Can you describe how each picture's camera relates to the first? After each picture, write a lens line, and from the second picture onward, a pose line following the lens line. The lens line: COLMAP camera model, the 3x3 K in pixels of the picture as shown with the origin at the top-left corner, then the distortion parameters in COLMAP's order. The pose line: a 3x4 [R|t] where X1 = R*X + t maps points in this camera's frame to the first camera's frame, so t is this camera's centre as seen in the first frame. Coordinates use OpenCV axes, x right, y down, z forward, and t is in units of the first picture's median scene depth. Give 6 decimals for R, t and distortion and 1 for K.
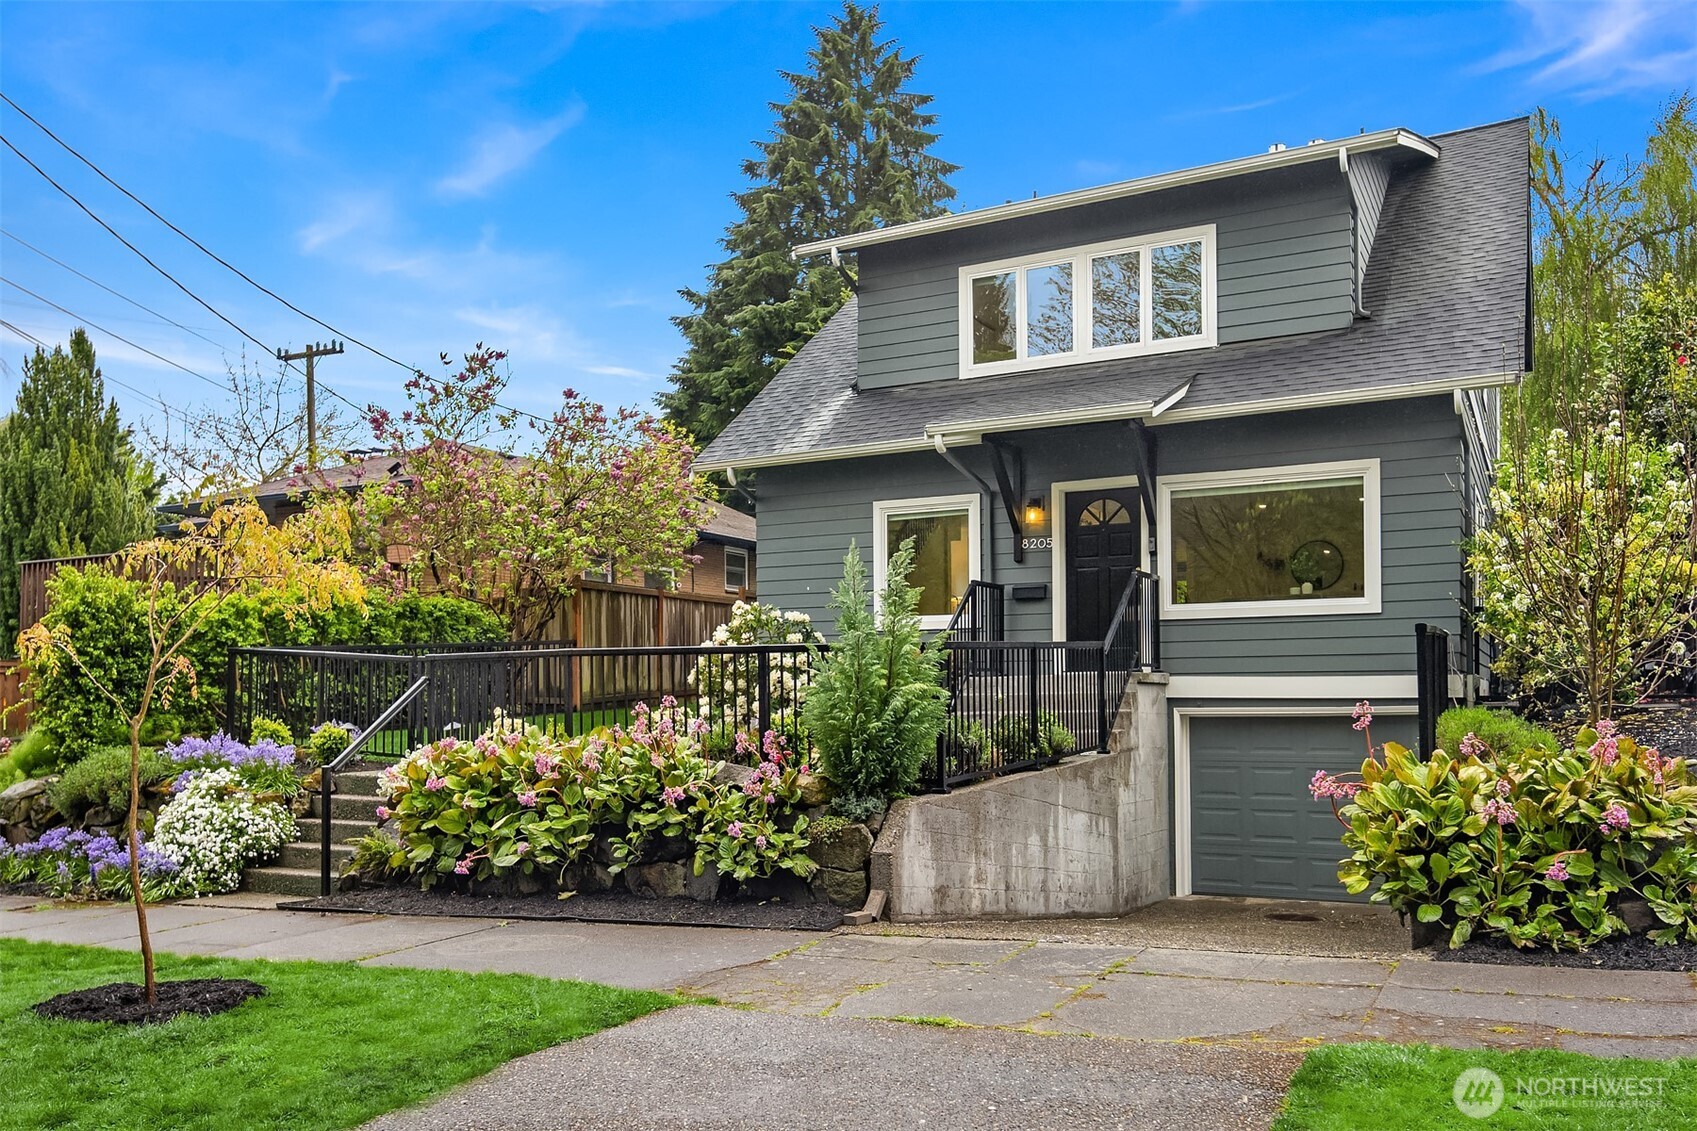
lens RADIAL K [[1450.0, 0, 852.3], [0, 1450.0, 567.5], [0, 0, 1]] dist [0.008416, -0.011604]
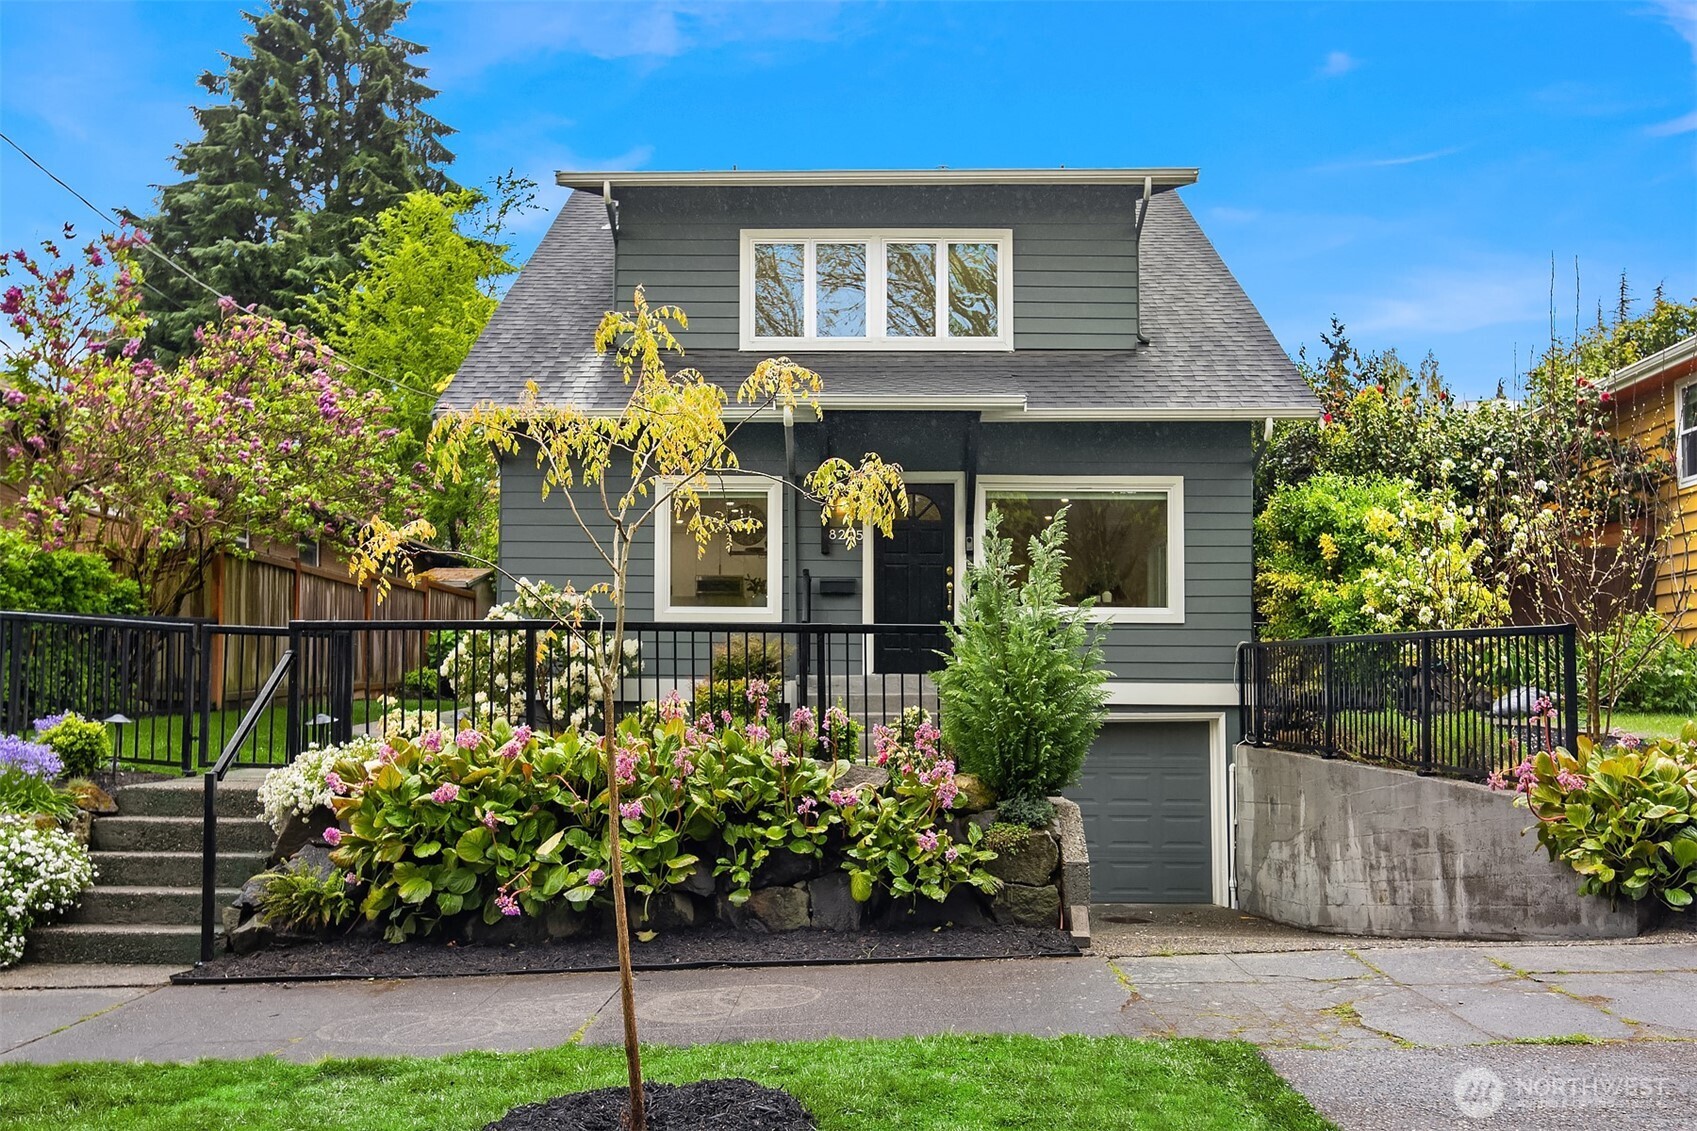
lens RADIAL K [[1450.0, 0, 848.9], [0, 1450.0, 565.7], [0, 0, 1]] dist [0.008416, -0.011604]
pose [[0.875297, 0.061952, 0.479601, -0.333944], [-0.054391, 0.998079, -0.029660, 0.032359], [-0.480517, -0.000125, 0.876985, 0.188585]]
